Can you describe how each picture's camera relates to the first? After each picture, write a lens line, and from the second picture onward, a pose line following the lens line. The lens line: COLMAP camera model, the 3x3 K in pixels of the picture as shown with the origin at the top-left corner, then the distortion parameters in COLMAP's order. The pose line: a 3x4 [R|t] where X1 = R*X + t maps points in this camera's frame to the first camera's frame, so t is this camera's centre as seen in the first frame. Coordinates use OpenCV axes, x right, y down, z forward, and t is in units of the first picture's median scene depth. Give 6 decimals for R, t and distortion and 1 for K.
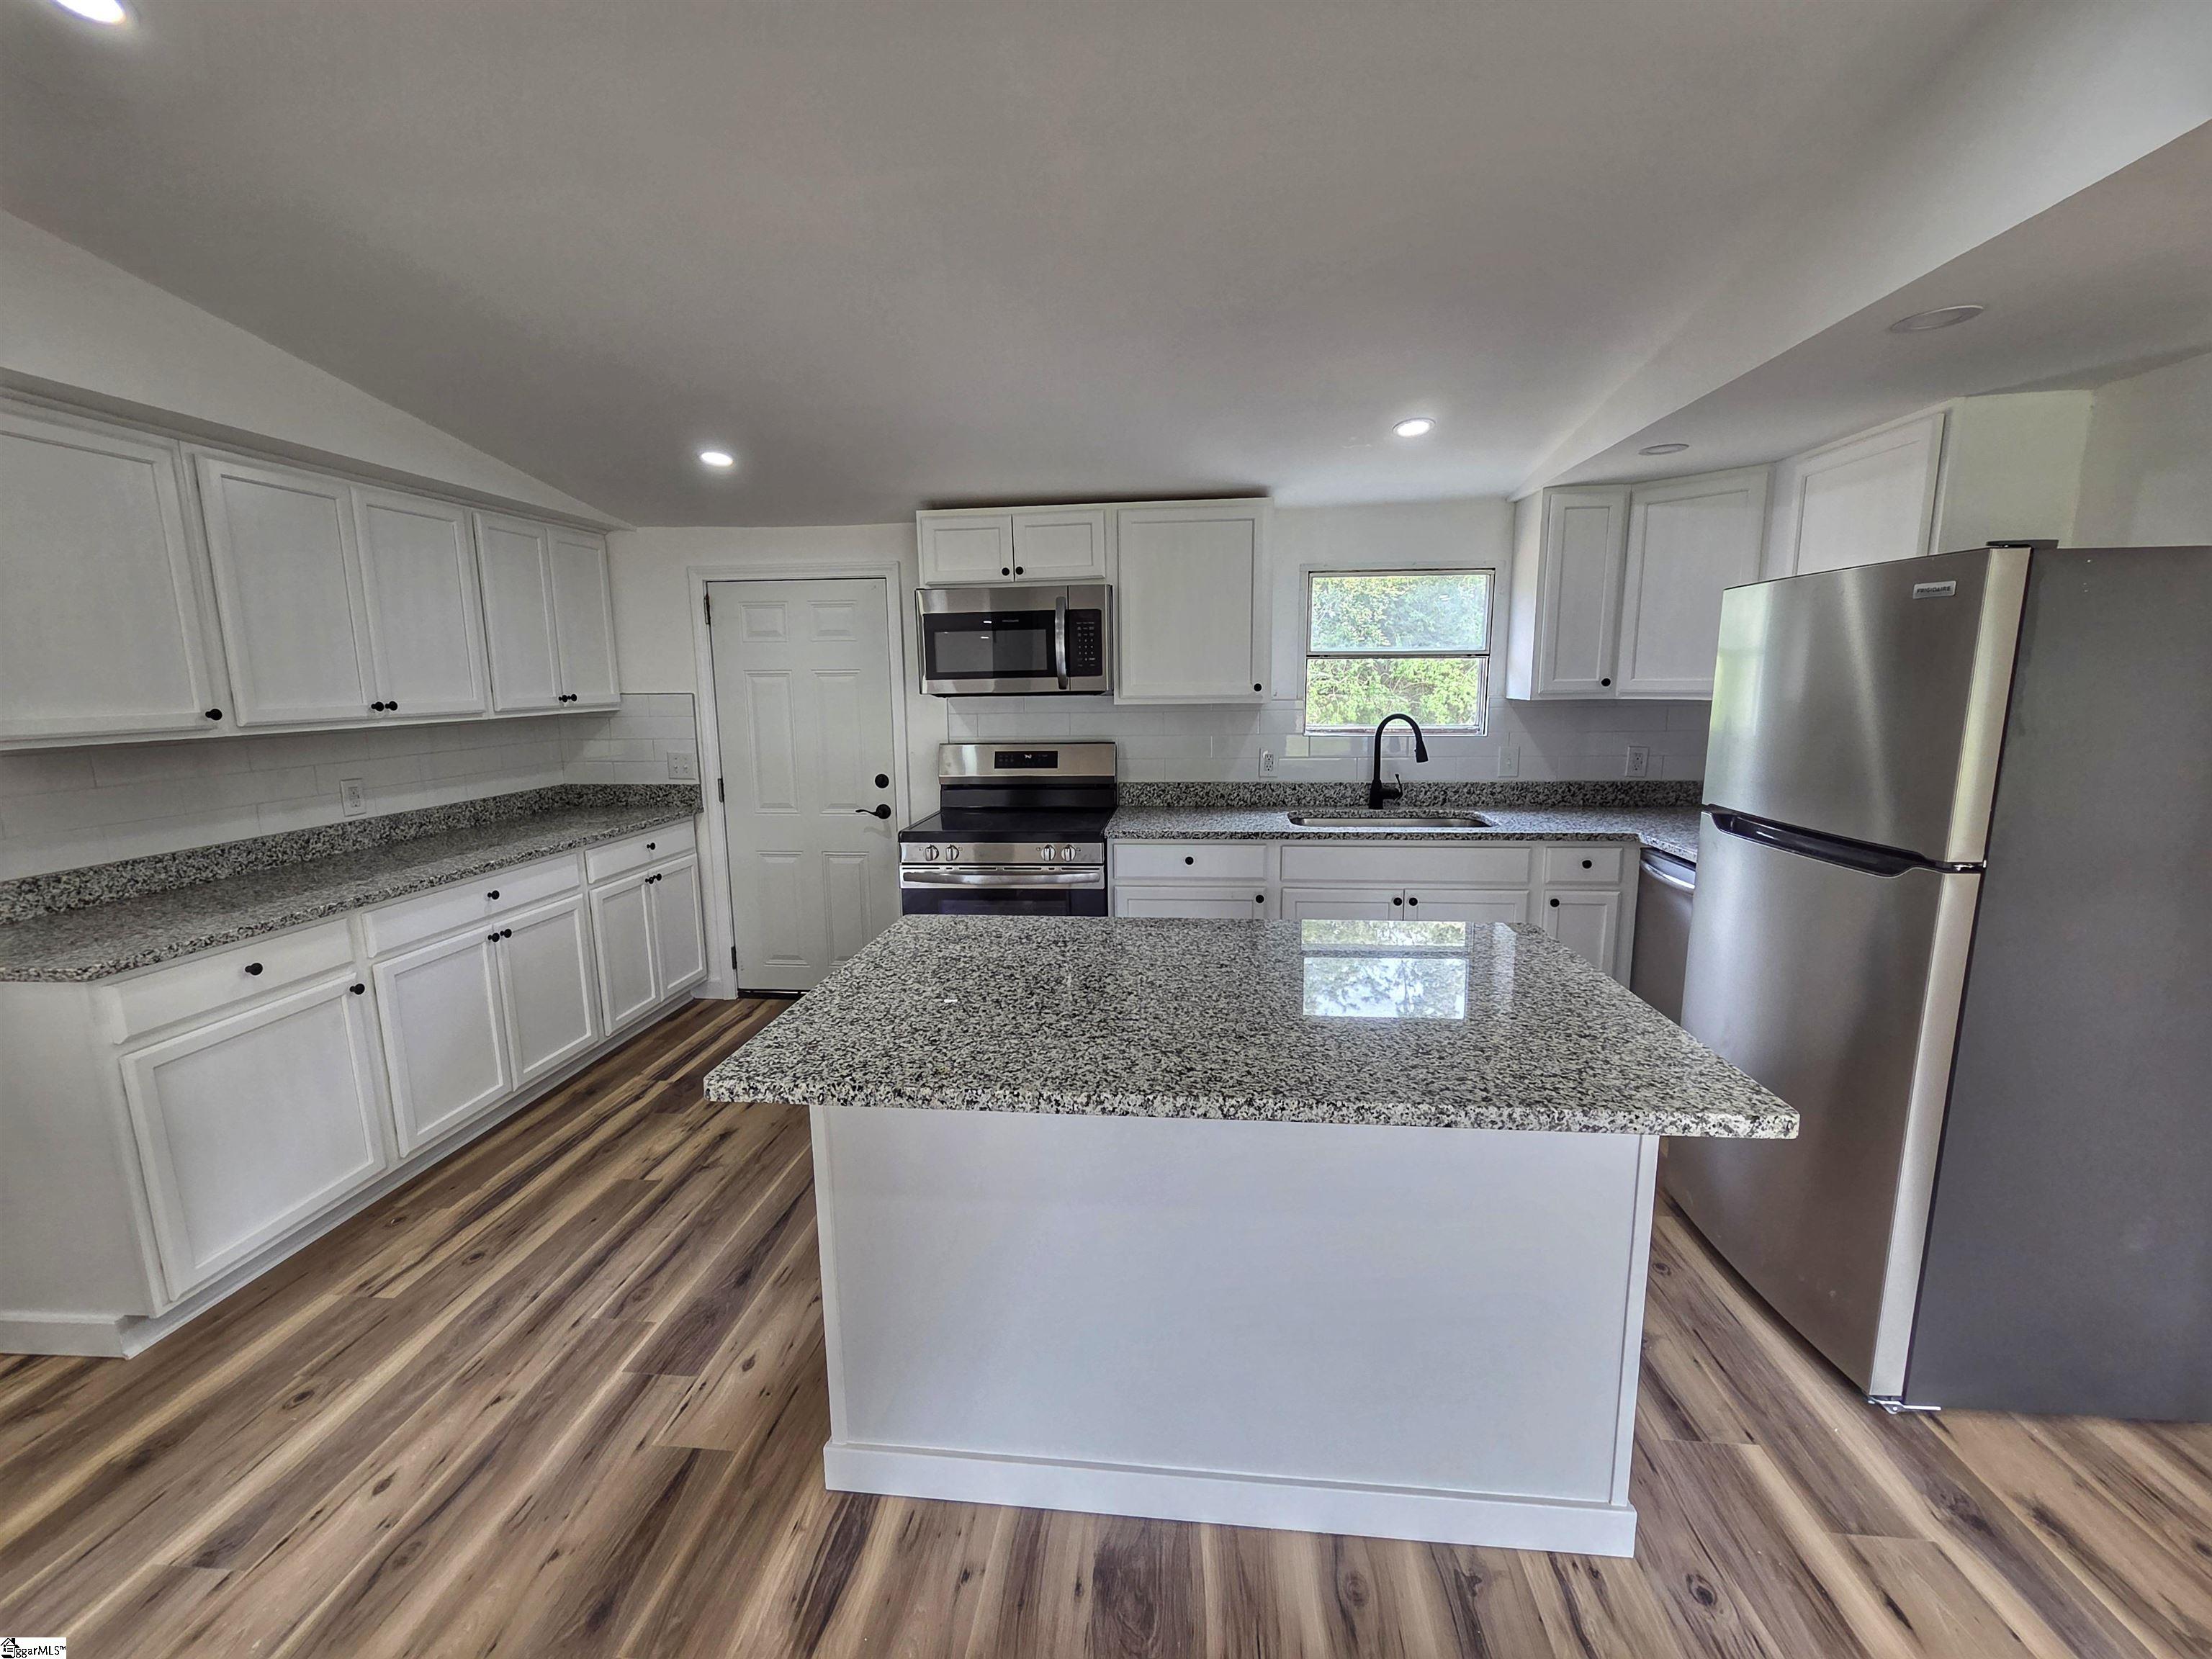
lens RADIAL K [[908.7, 0, 1098.6], [0, 908.7, 827.9], [0, 0, 1]] dist [0.002711, 0.000209]
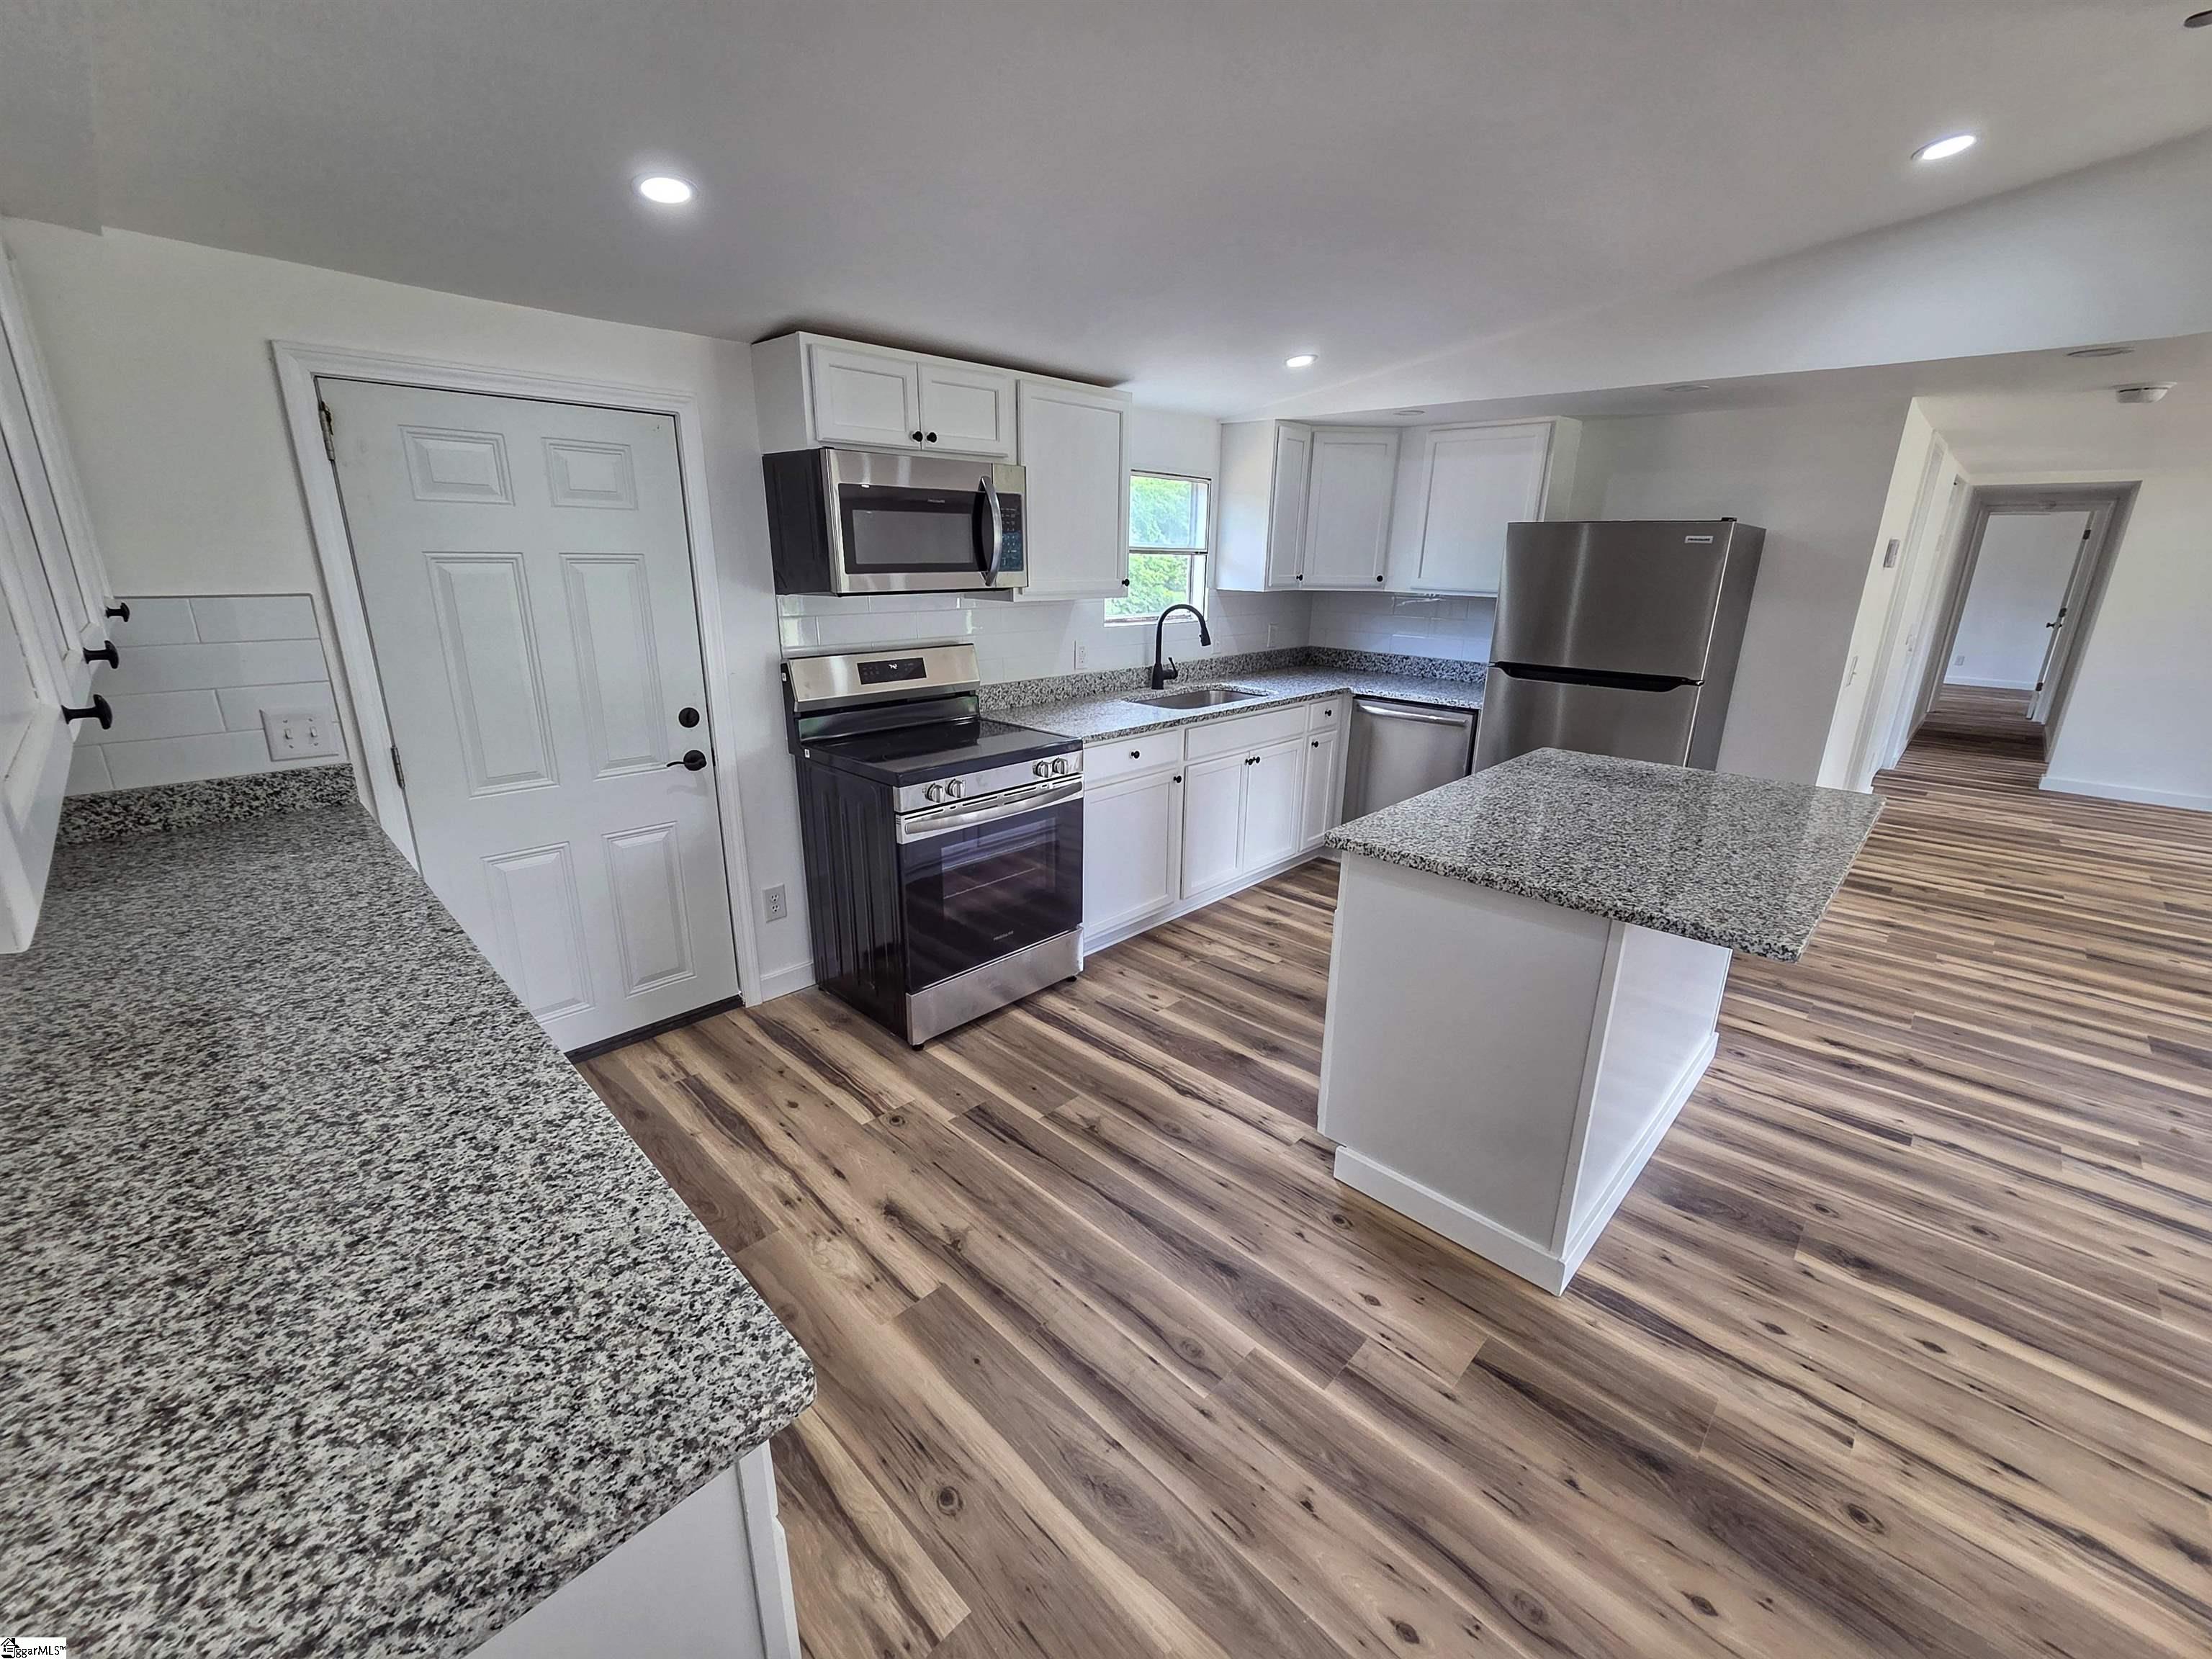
lens RADIAL K [[908.7, 0, 1101.4], [0, 908.7, 830.5], [0, 0, 1]] dist [0.002711, 0.000209]
pose [[0.620254, -0.212492, 0.755071, -0.706074], [0.108516, 0.976597, 0.185694, -0.074350], [-0.776859, -0.033240, 0.628797, 0.363885]]
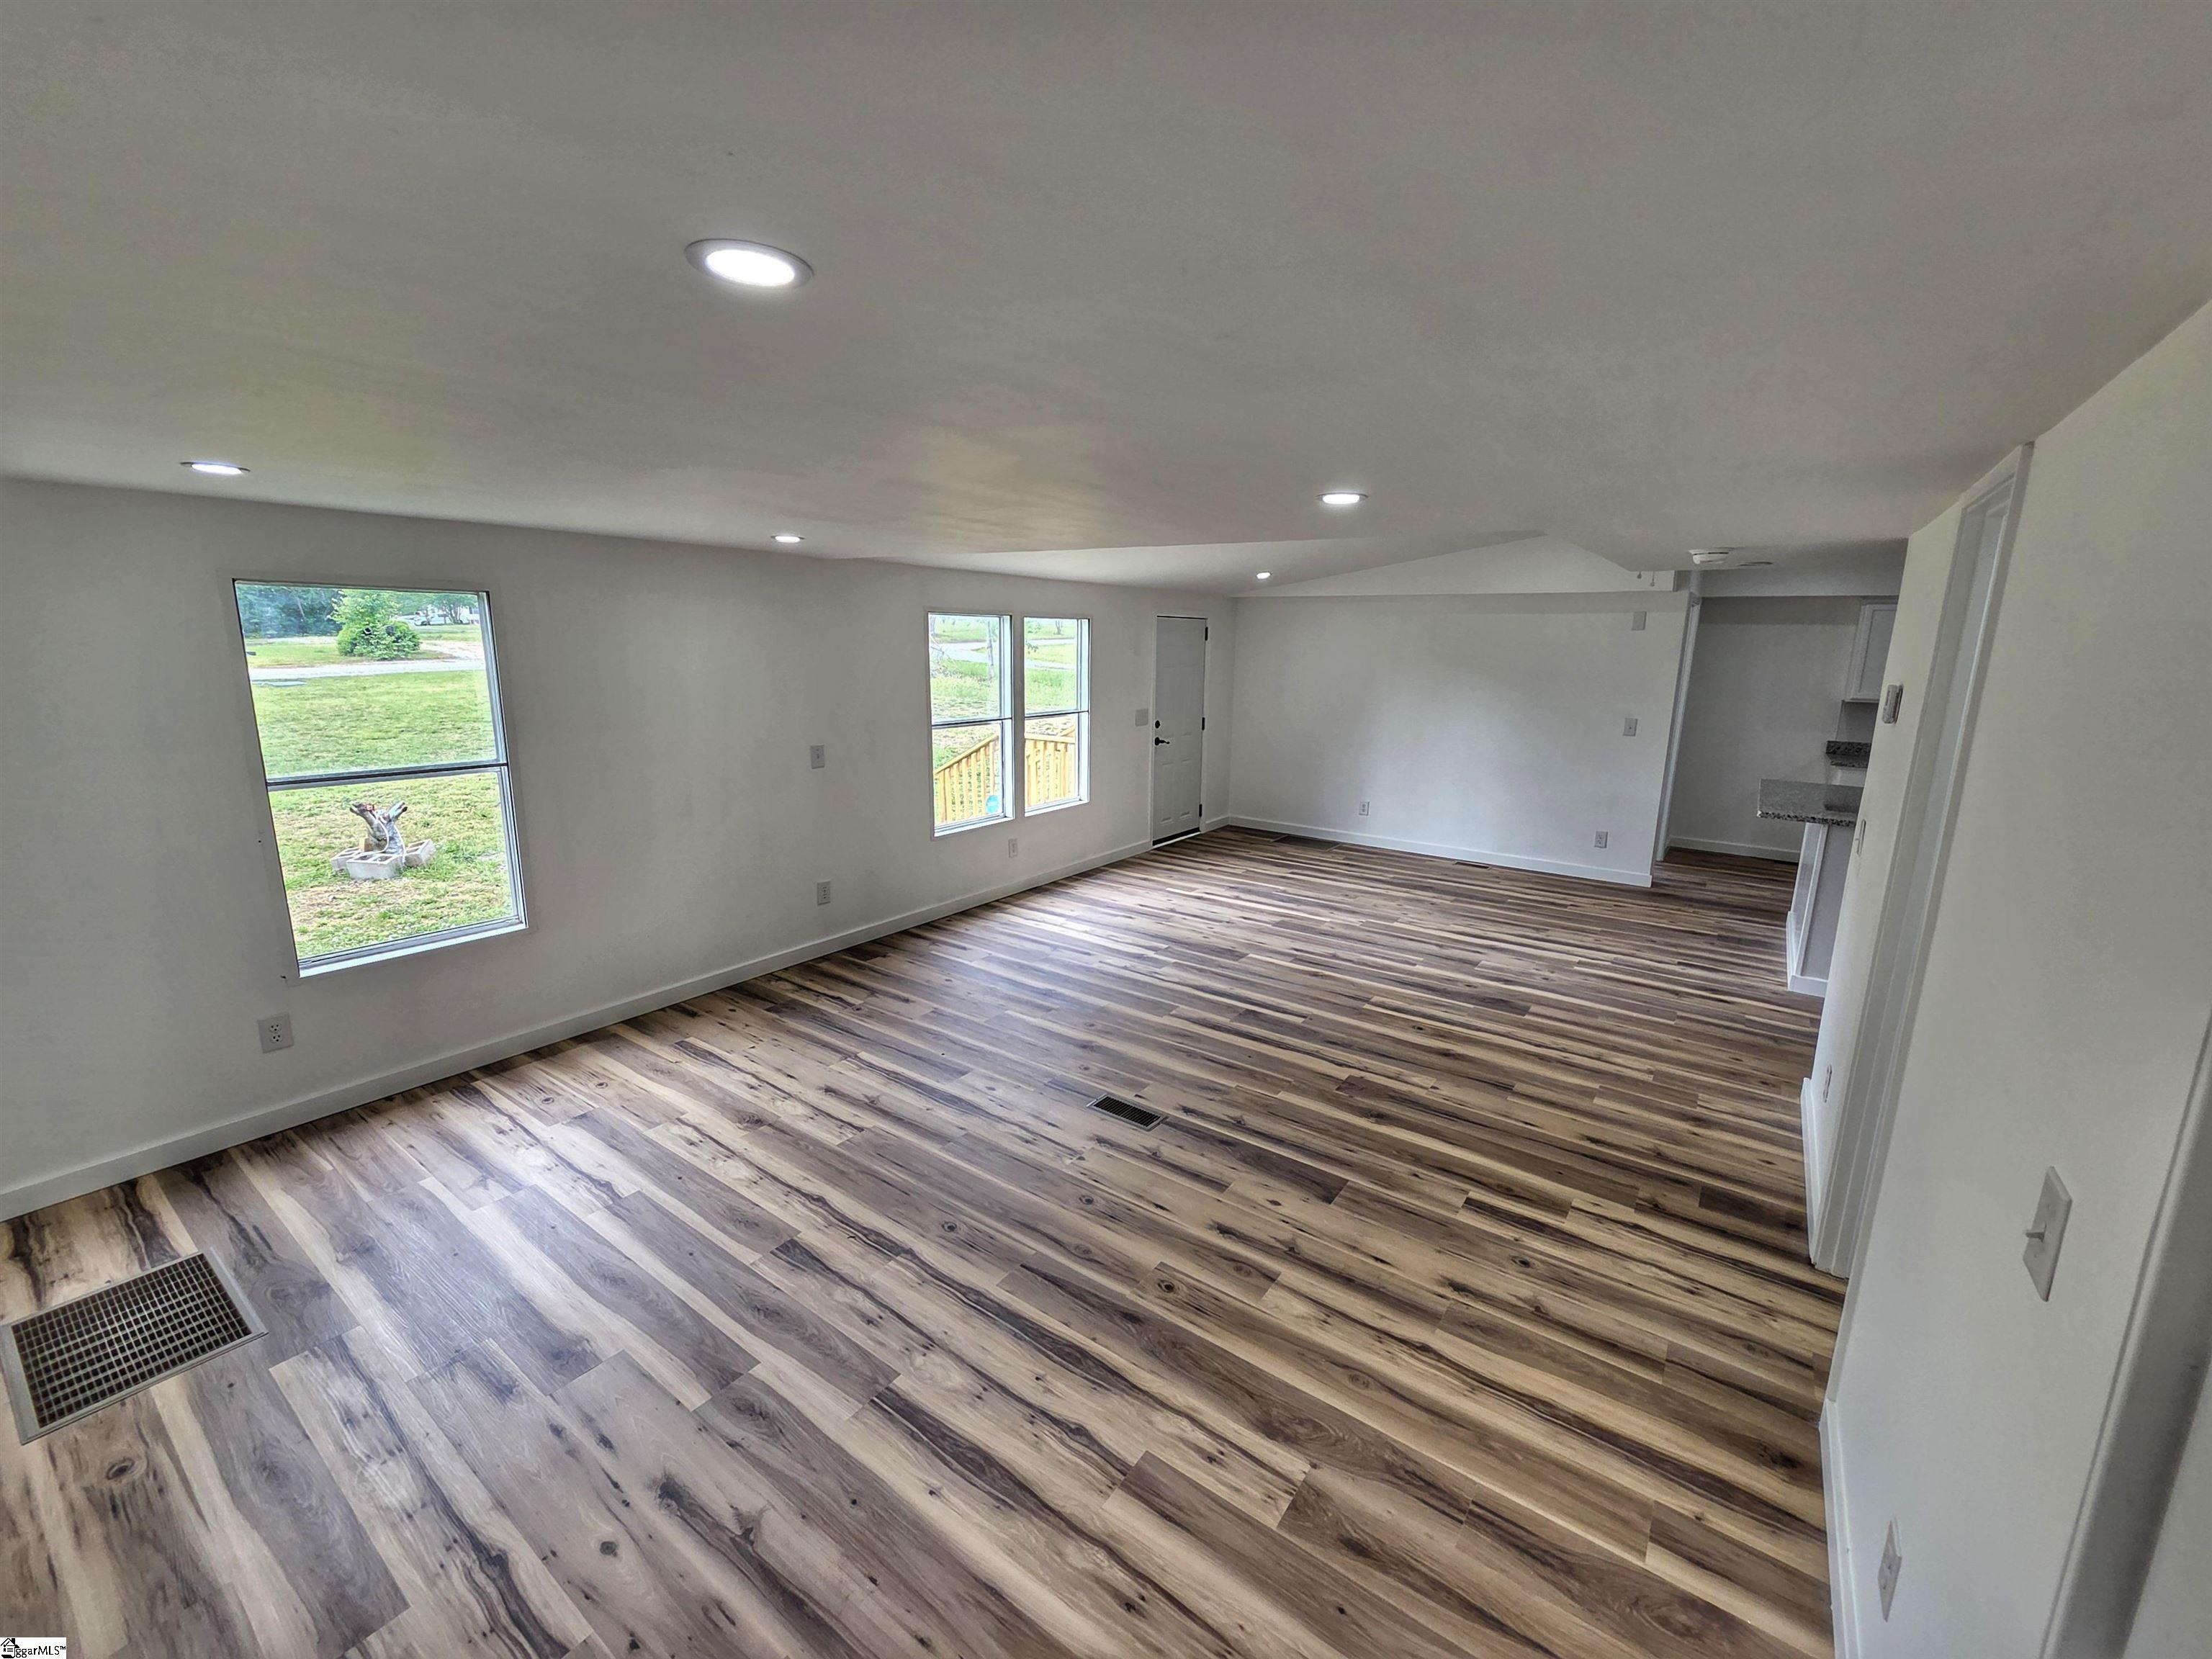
lens RADIAL K [[908.7, 0, 1098.5], [0, 908.7, 826.5], [0, 0, 1]] dist [0.002711, 0.000209]
pose [[-0.503139, 0.181500, -0.844931, 1.907603], [-0.140852, 0.947402, 0.287386, -0.123154], [0.852650, 0.263605, -0.451110, 0.114067]]
